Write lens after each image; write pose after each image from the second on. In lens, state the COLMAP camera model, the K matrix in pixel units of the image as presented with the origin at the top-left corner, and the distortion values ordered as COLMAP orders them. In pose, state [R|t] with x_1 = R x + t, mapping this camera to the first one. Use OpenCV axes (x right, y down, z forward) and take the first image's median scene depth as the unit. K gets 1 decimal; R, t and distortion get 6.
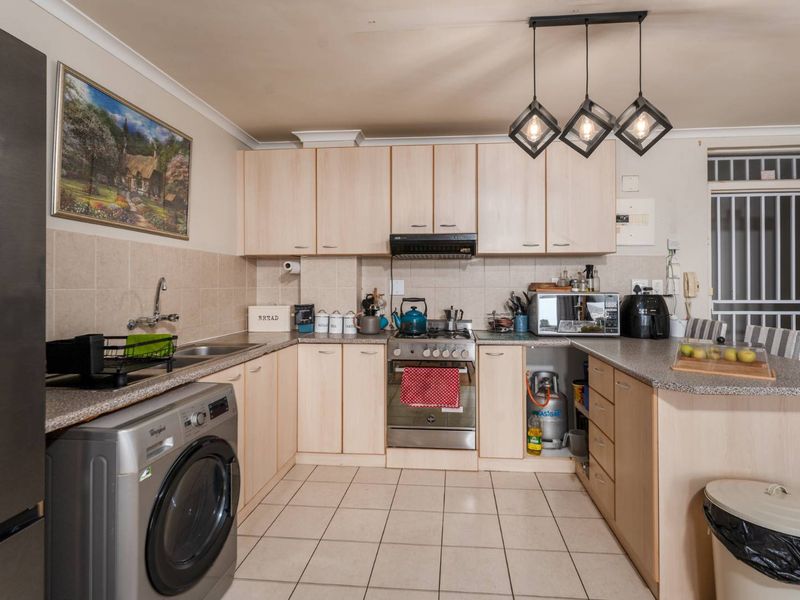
lens RADIAL K [[425.4, 0, 426.9], [0, 425.4, 281.1], [0, 0, 1]] dist [0.001398, -0.000082]
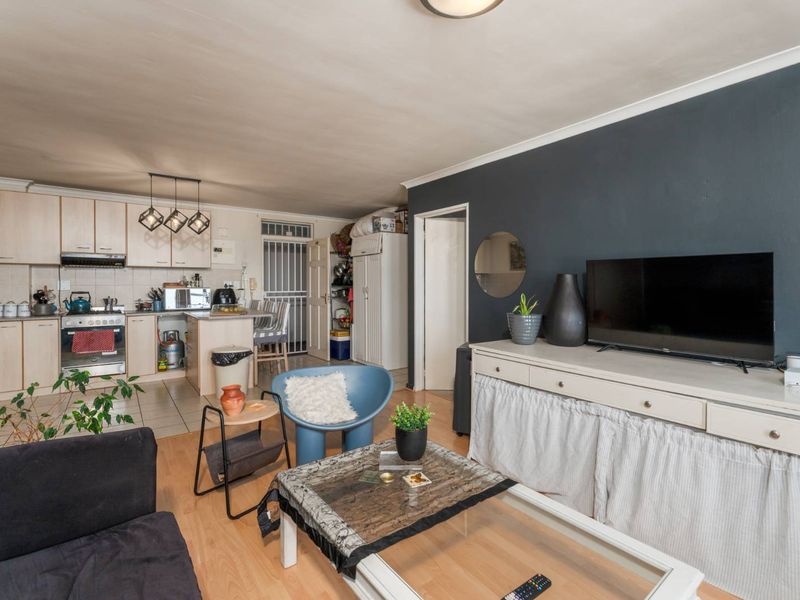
lens RADIAL K [[383.6, 0, 400.0], [0, 383.6, 285.6], [0, 0, 1]] dist [-0.000912, -0.000373]
pose [[0.759196, -0.001375, 0.650861, -0.059222], [-0.006353, 0.999934, 0.009522, -0.006009], [-0.650831, -0.011364, 0.759138, -0.980497]]
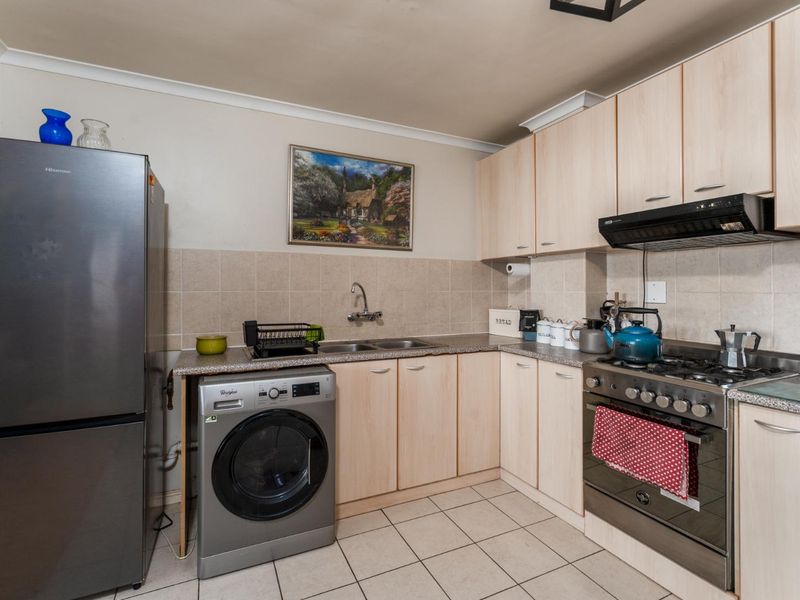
lens RADIAL K [[387.4, 0, 383.6], [0, 387.4, 288.0], [0, 0, 1]] dist [-0.000941, -0.000527]
pose [[0.484758, -0.000506, -0.874648, 0.316524], [0.007135, 0.999969, 0.003375, 0.003432], [0.874619, -0.007877, 0.484747, 0.362125]]
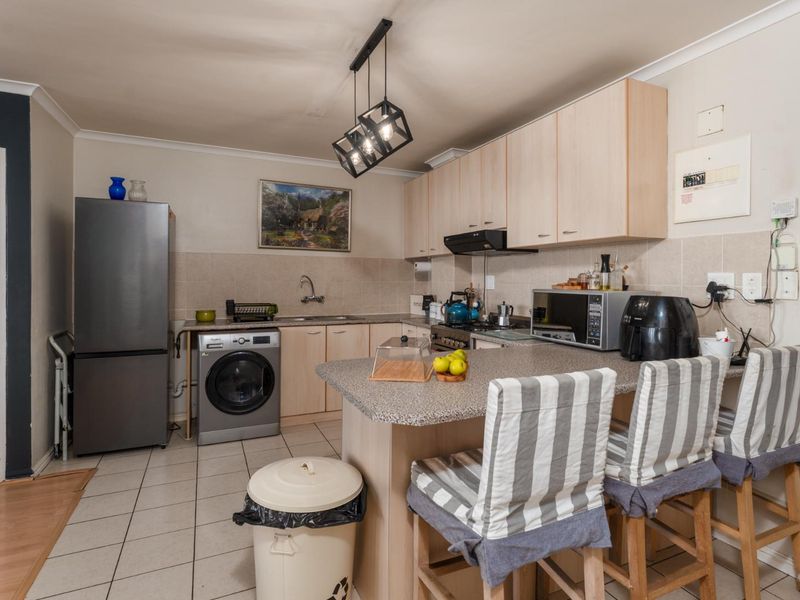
lens RADIAL K [[458.1, 0, 398.8], [0, 458.1, 282.2], [0, 0, 1]] dist [-0.001272, 0.000230]
pose [[0.466194, 0.008384, -0.884643, 0.974022], [0.002212, 0.999941, 0.010642, 0.001400], [0.884680, -0.006918, 0.466148, 0.307711]]
